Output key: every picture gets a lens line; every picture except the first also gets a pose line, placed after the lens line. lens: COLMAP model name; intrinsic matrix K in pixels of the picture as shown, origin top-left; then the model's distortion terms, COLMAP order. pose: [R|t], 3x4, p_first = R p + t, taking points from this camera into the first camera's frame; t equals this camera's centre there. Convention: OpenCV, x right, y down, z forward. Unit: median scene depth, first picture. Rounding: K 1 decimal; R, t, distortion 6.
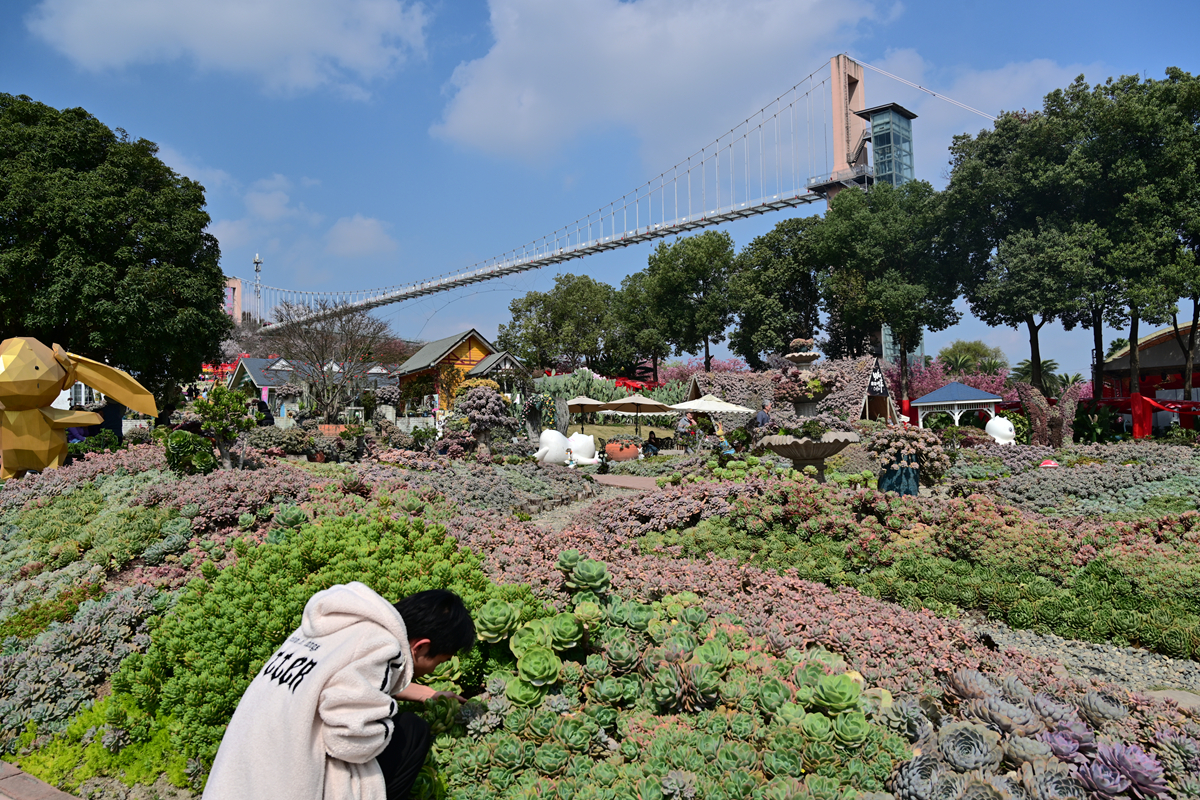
lens RADIAL K [[987.6, 0, 599.8], [0, 987.6, 401.6], [0, 0, 1]] dist [-0.003154, 0.000156]
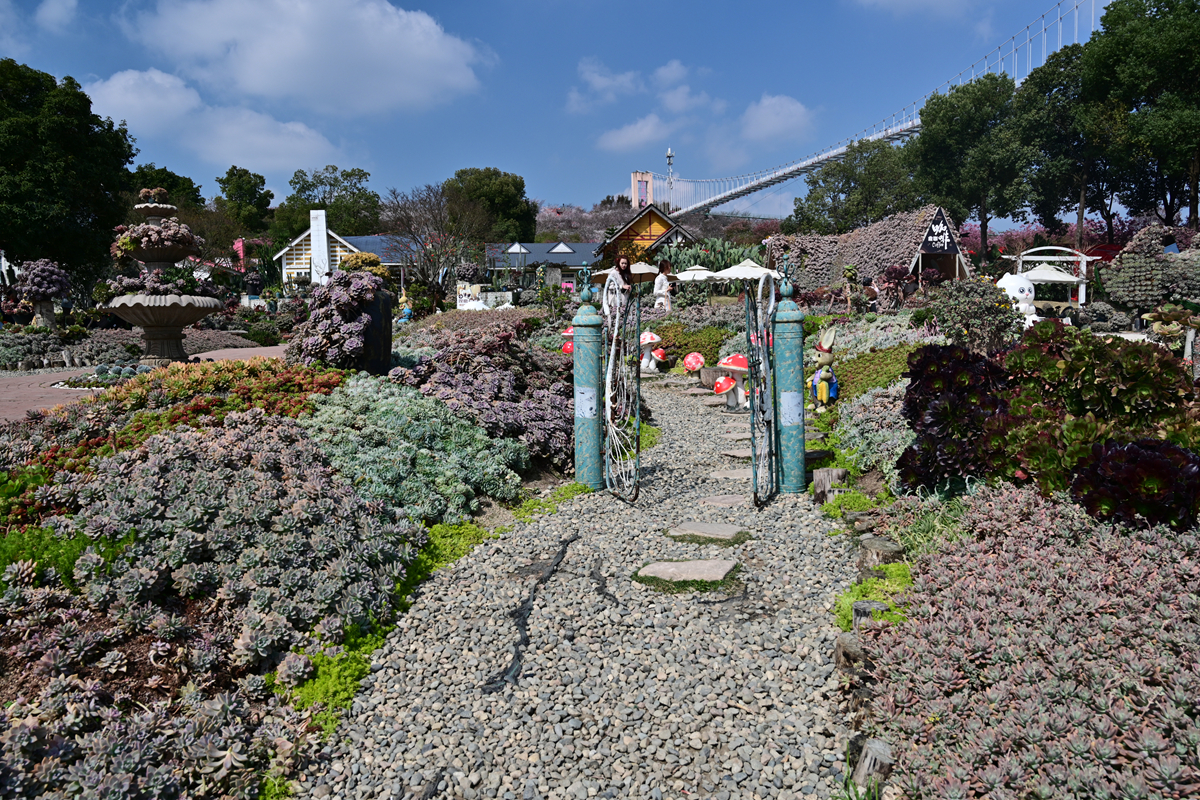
lens RADIAL K [[945.9, 0, 600.1], [0, 945.9, 399.3], [0, 0, 1]] dist [0.001512, -0.000780]
pose [[0.902699, 0.024326, -0.429583, 0.250044], [0.029002, 0.992690, 0.117157, 0.010230], [0.429293, -0.118217, 0.895395, 0.093277]]
